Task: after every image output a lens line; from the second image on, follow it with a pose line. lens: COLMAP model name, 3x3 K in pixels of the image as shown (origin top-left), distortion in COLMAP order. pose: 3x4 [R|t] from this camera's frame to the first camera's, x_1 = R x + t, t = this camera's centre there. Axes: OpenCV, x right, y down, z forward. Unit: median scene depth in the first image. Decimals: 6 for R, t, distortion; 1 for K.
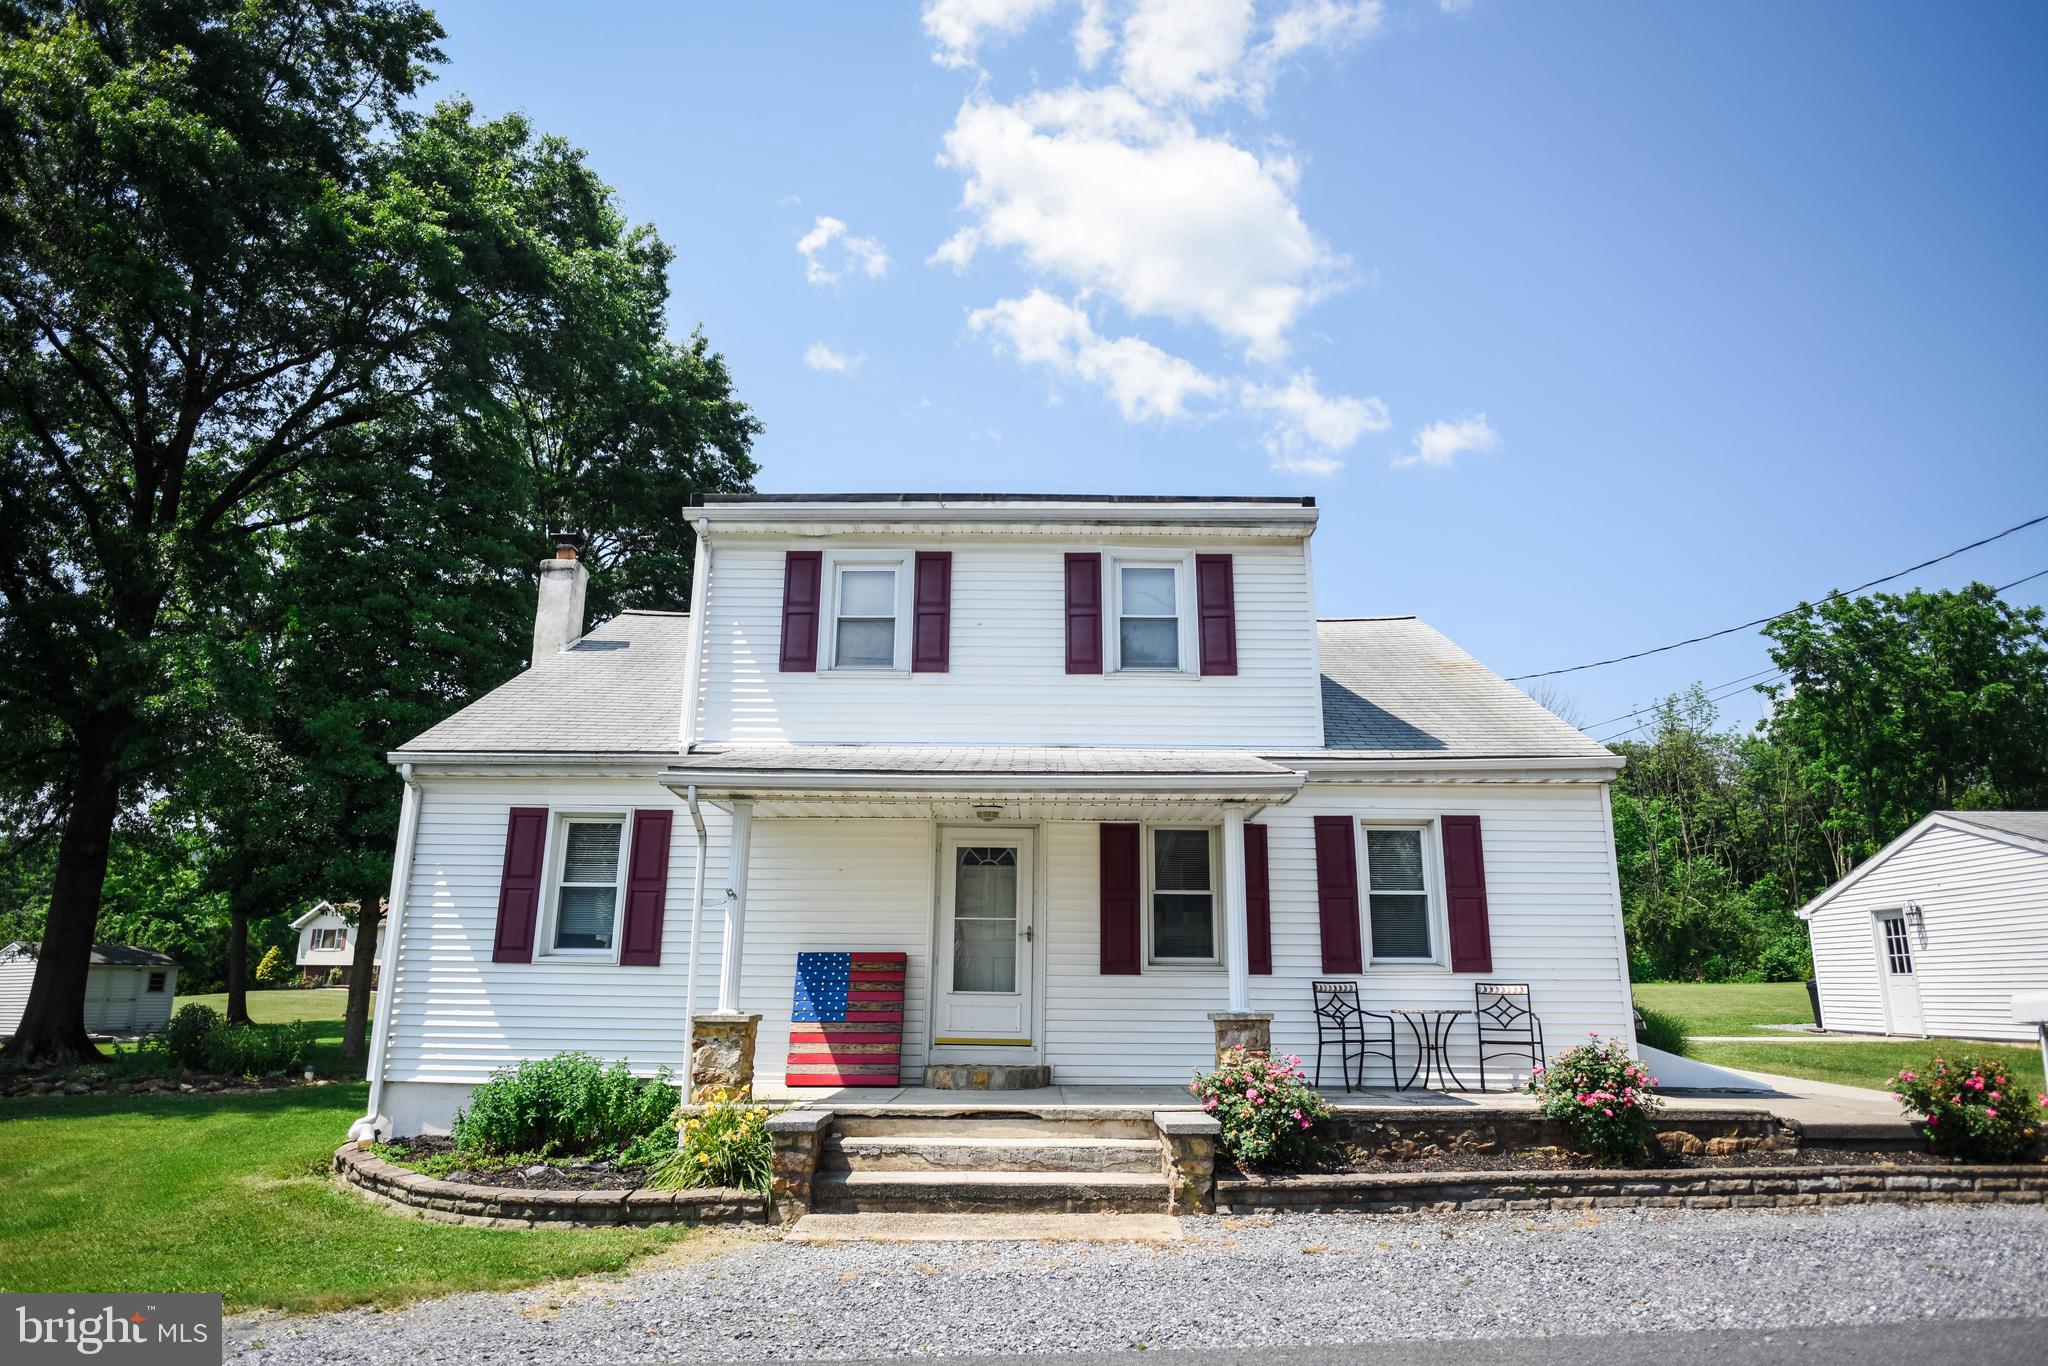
lens RADIAL K [[1173.4, 0, 1021.0], [0, 1173.4, 691.1], [0, 0, 1]] dist [-0.038499, 0.012532]
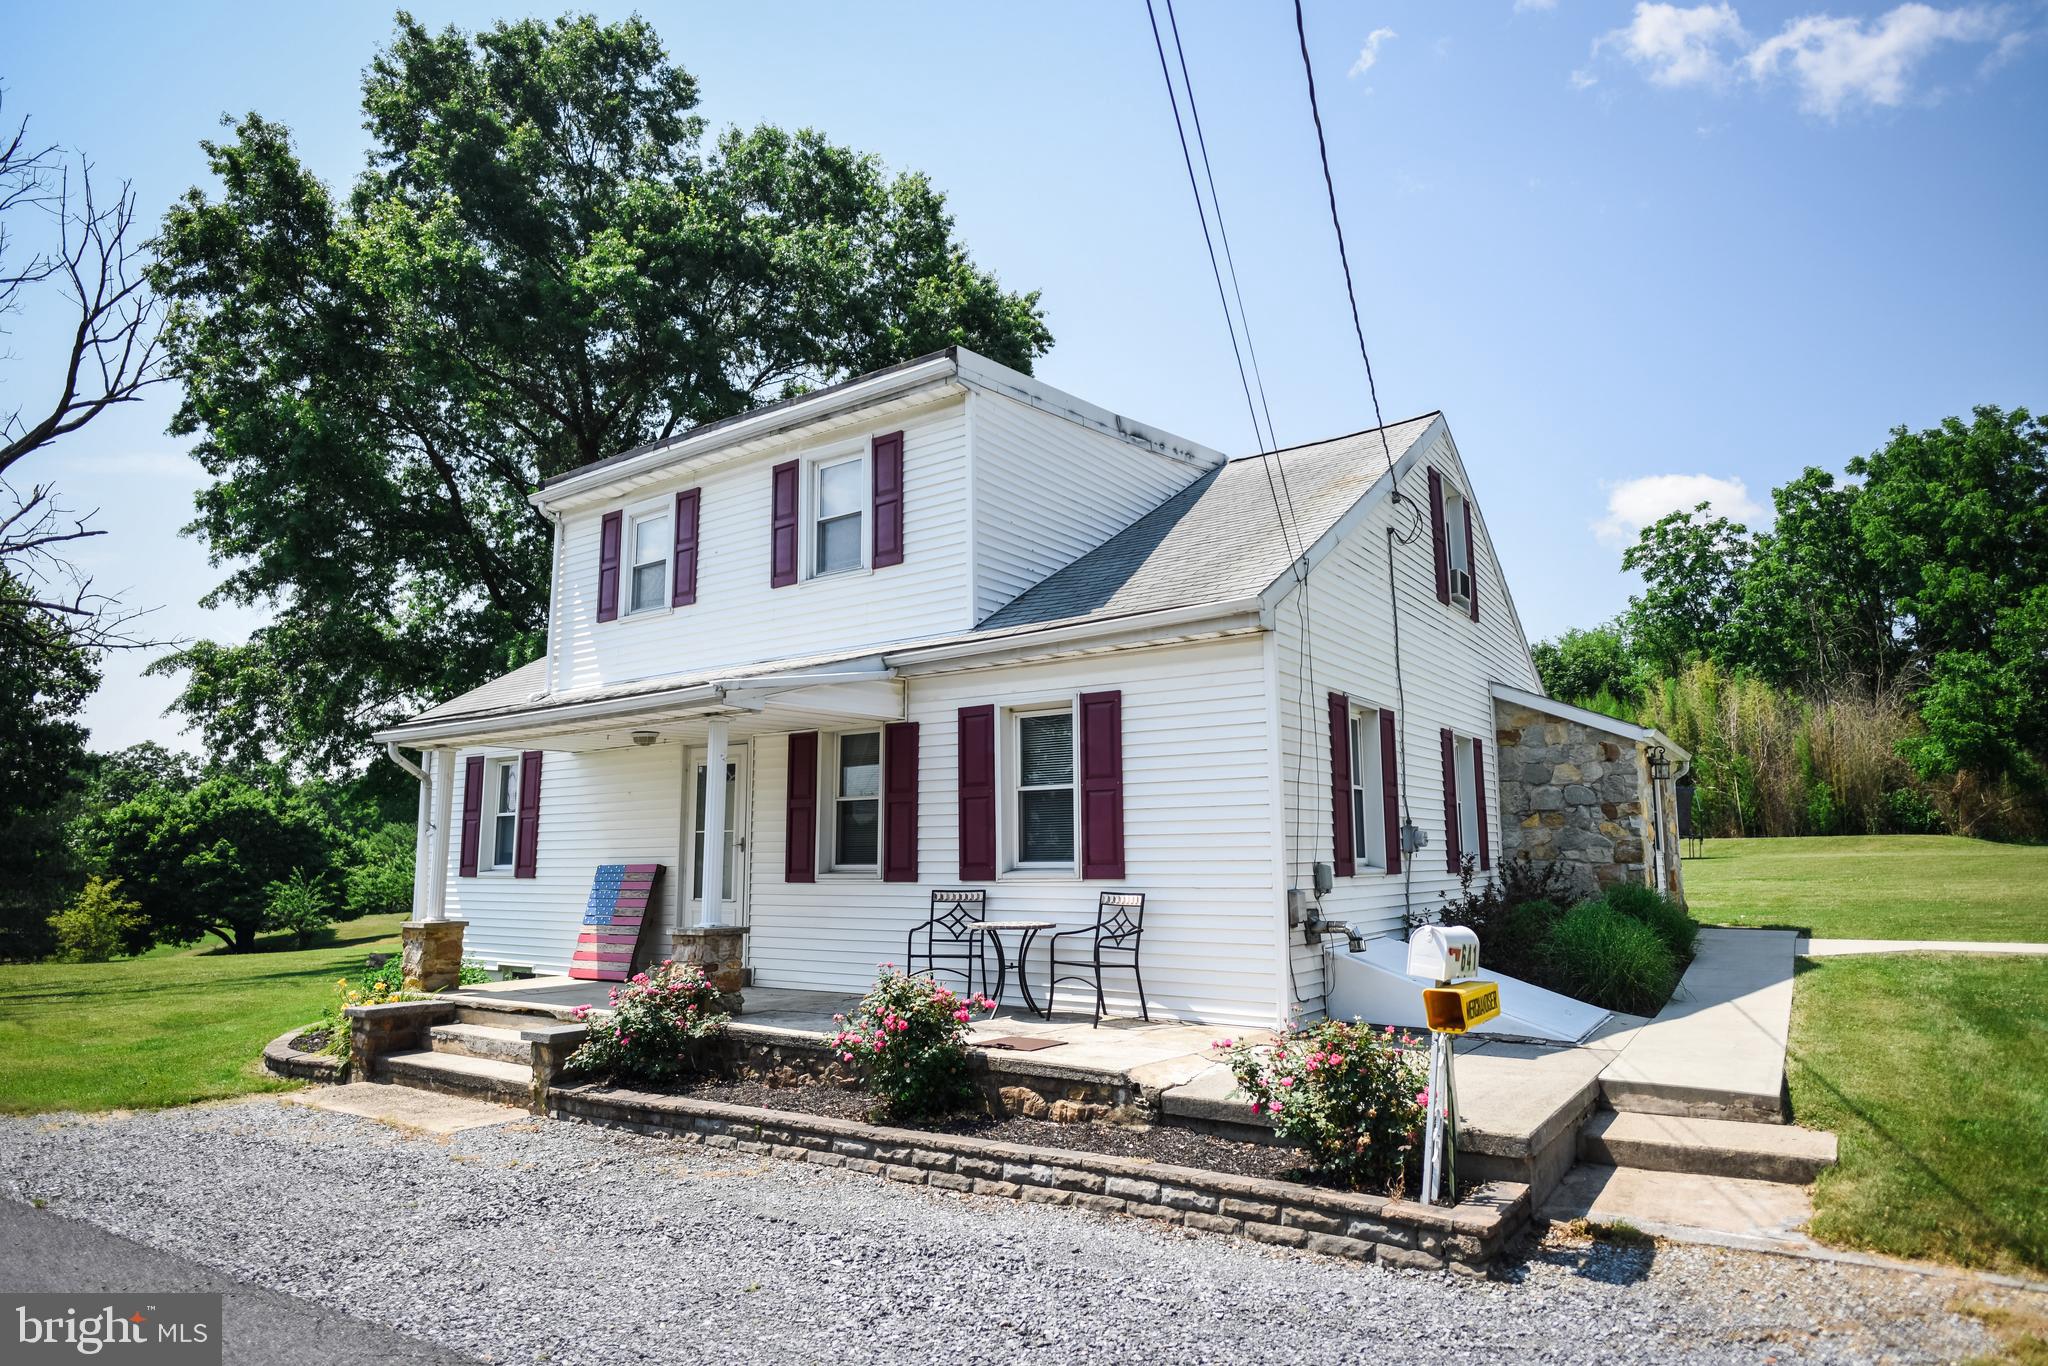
lens RADIAL K [[1173.4, 0, 1027.6], [0, 1173.4, 685.6], [0, 0, 1]] dist [-0.038499, 0.012532]
pose [[0.828157, -0.100309, -0.551448, 1.035649], [0.155026, 0.986467, 0.053377, 0.064545], [0.538631, -0.129693, 0.832500, 0.362838]]
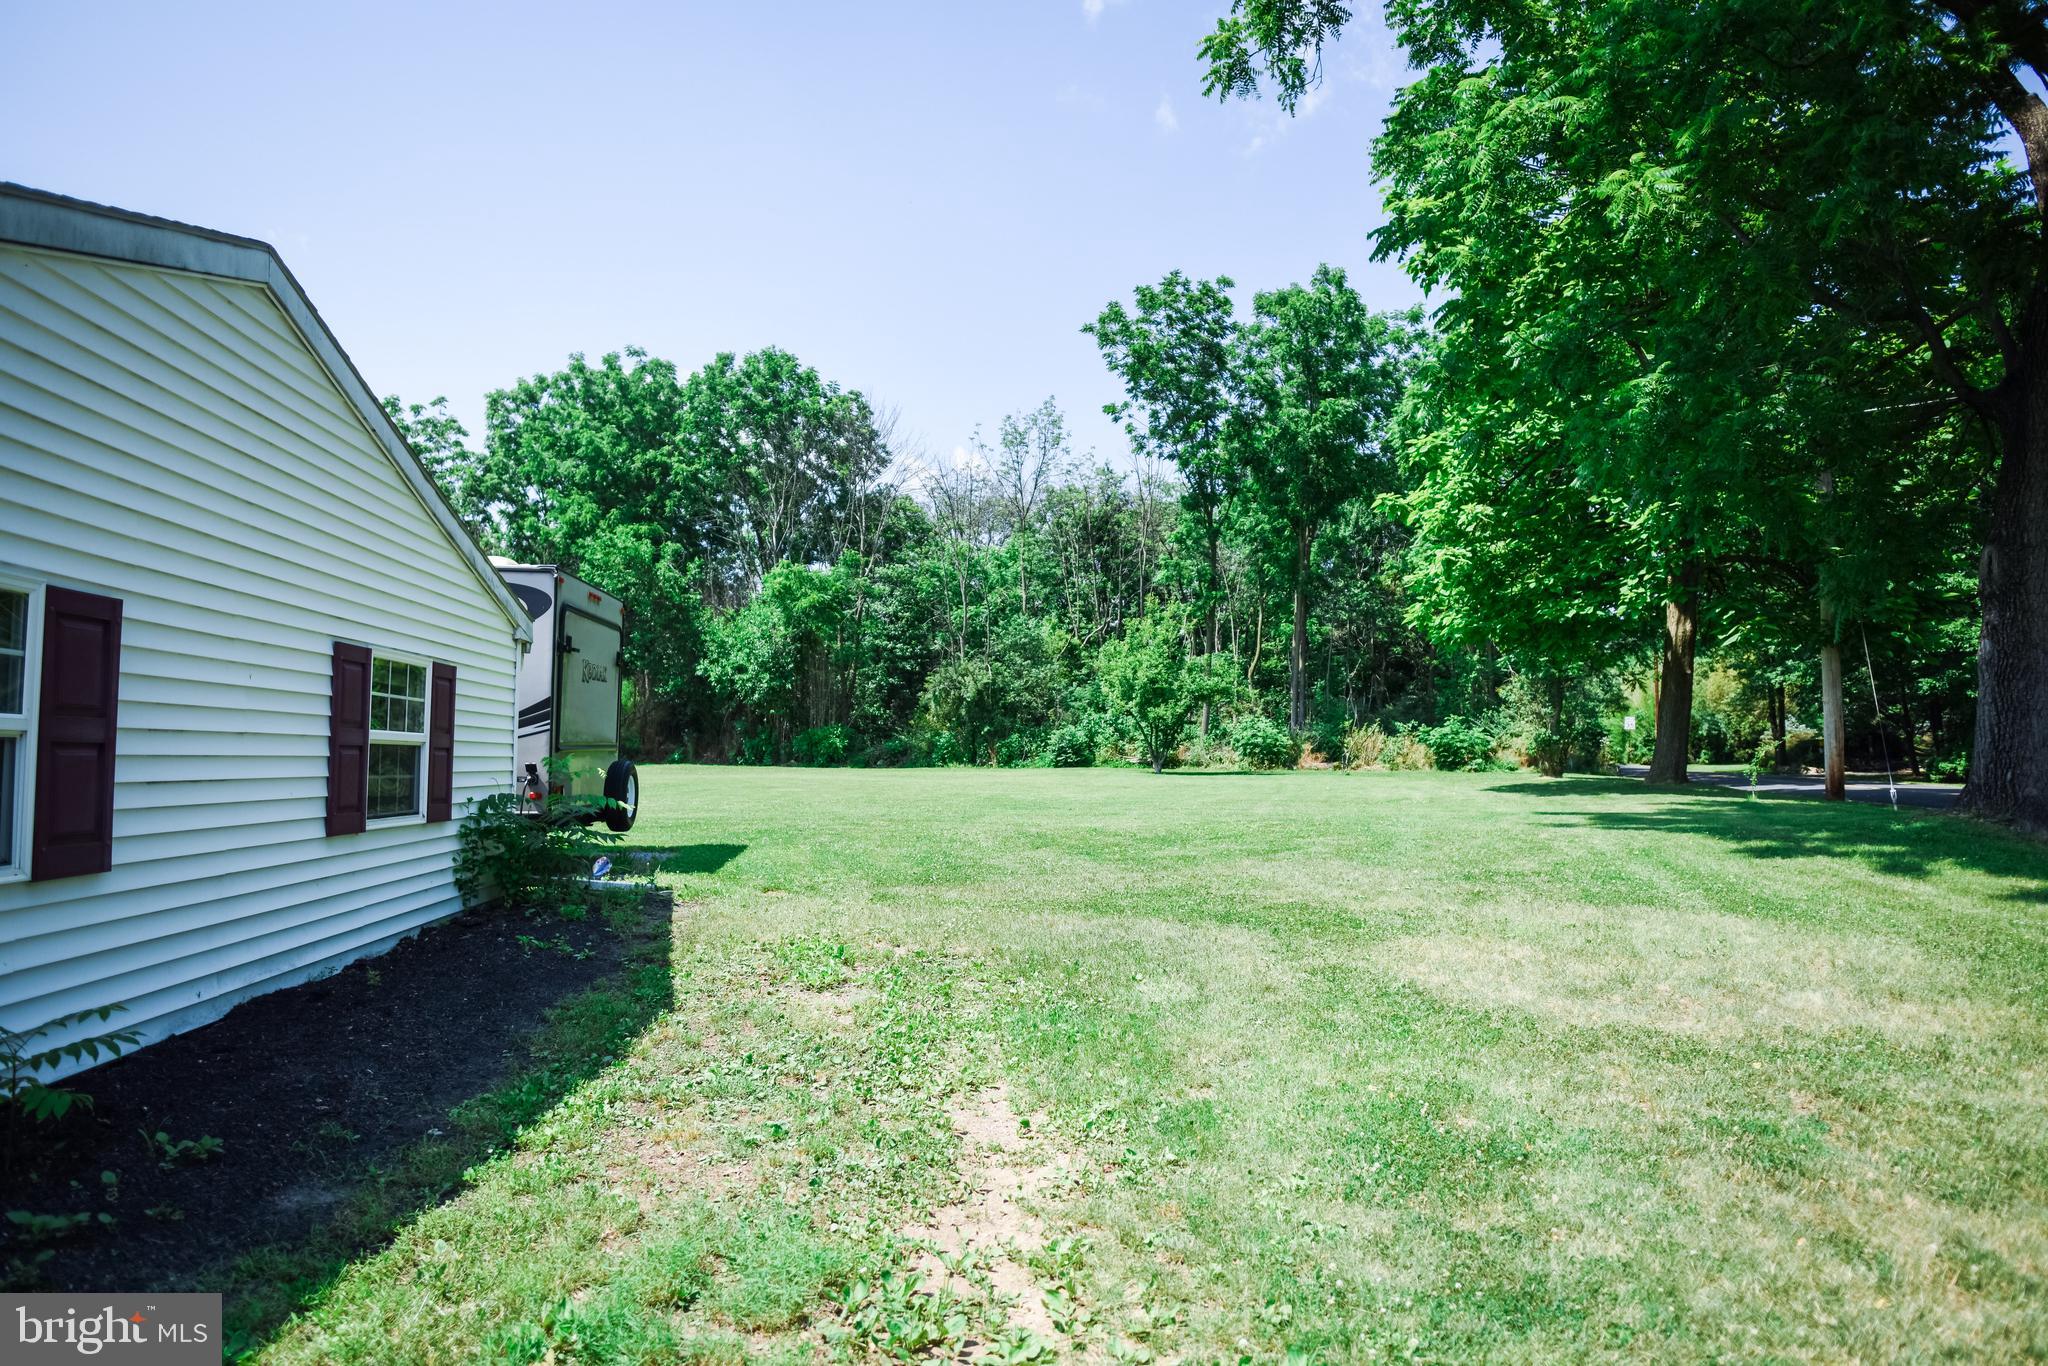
lens RADIAL K [[1173.4, 0, 1033.5], [0, 1173.4, 686.8], [0, 0, 1]] dist [-0.038499, 0.012532]
pose [[0.985486, 0.007276, 0.169604, 2.899802], [-0.037879, 0.983318, 0.177909, 0.299683], [-0.165480, -0.181751, 0.969321, 1.268221]]
